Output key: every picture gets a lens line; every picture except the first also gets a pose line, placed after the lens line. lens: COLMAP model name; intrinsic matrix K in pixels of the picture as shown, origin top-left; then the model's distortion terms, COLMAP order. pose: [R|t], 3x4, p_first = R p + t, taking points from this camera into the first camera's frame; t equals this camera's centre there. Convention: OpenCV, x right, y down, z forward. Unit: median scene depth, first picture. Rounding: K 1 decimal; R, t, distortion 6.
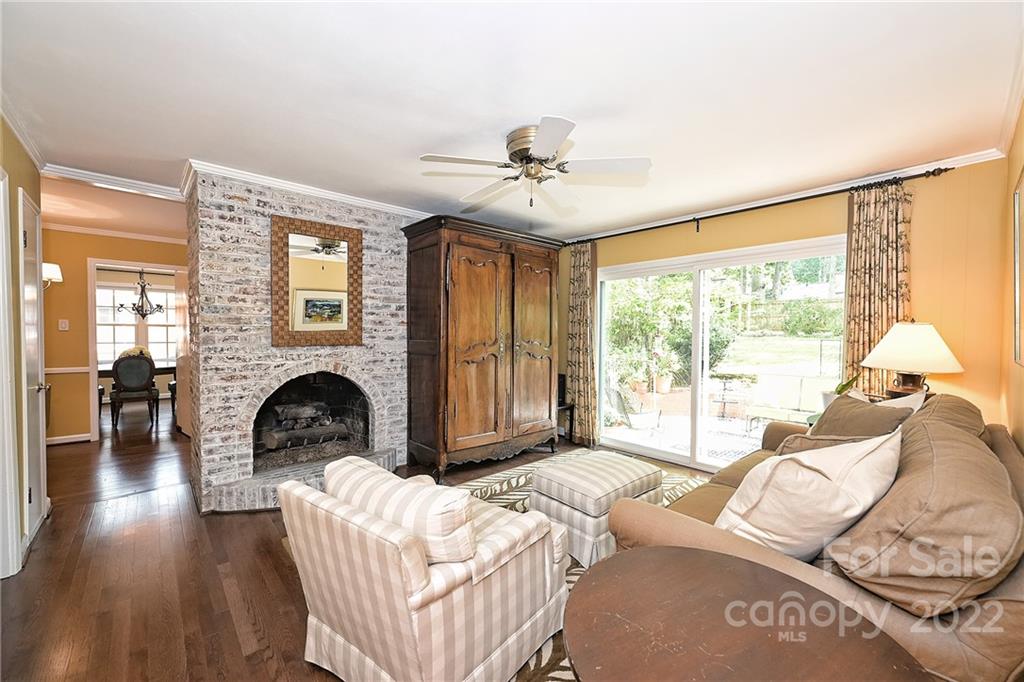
lens RADIAL K [[408.4, 0, 516.1], [0, 408.4, 338.9], [0, 0, 1]] dist [-0.001542, 0.000779]
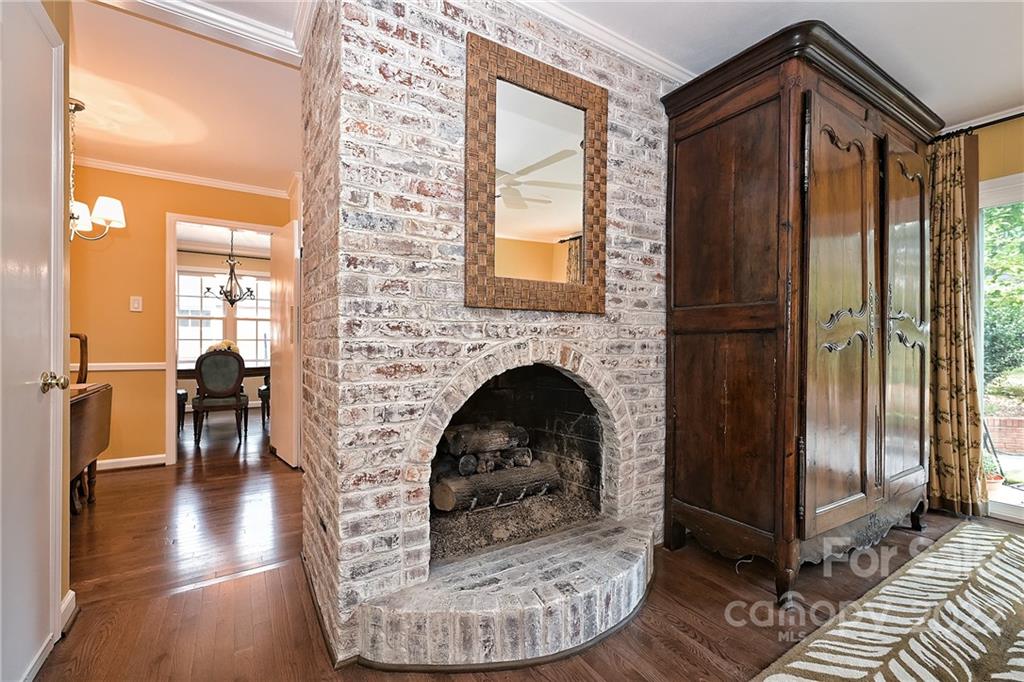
lens RADIAL K [[428.5, 0, 506.7], [0, 428.5, 341.3], [0, 0, 1]] dist [-0.001280, 0.000775]
pose [[0.985704, -0.004015, -0.168437, -0.414270], [-0.000076, 0.999705, -0.024277, 0.063684], [0.168485, 0.023943, 0.985413, 0.454418]]
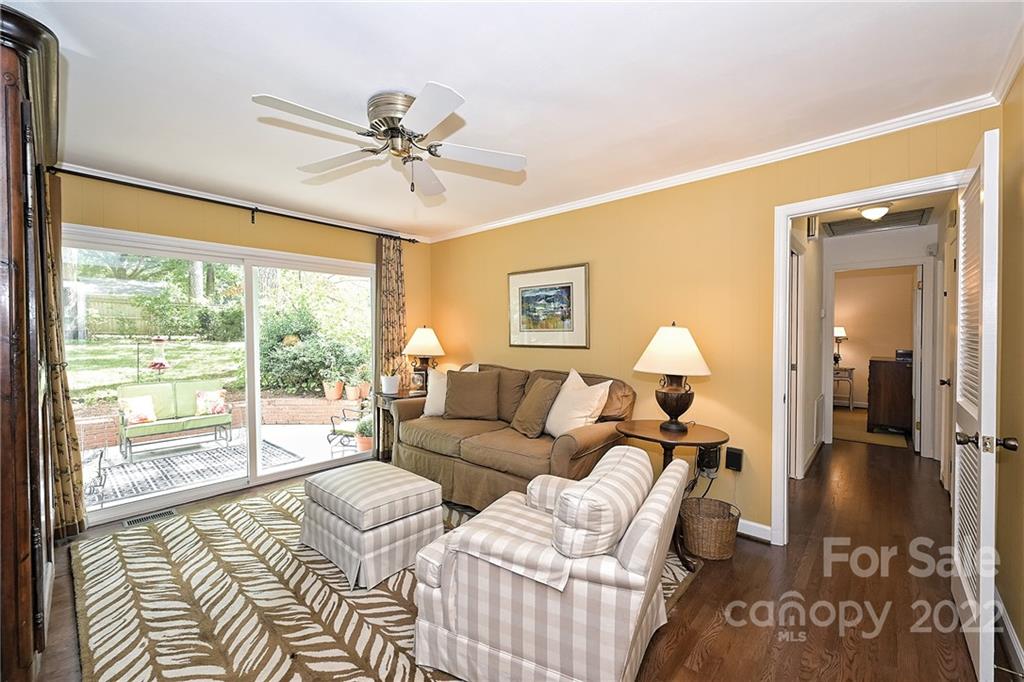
lens RADIAL K [[428.5, 0, 501.9], [0, 428.5, 338.4], [0, 0, 1]] dist [-0.001280, 0.000775]
pose [[-0.116456, -0.020898, 0.992976, -0.615671], [0.017737, 0.999575, 0.023117, -0.019421], [-0.993037, 0.020304, -0.116036, 0.615141]]
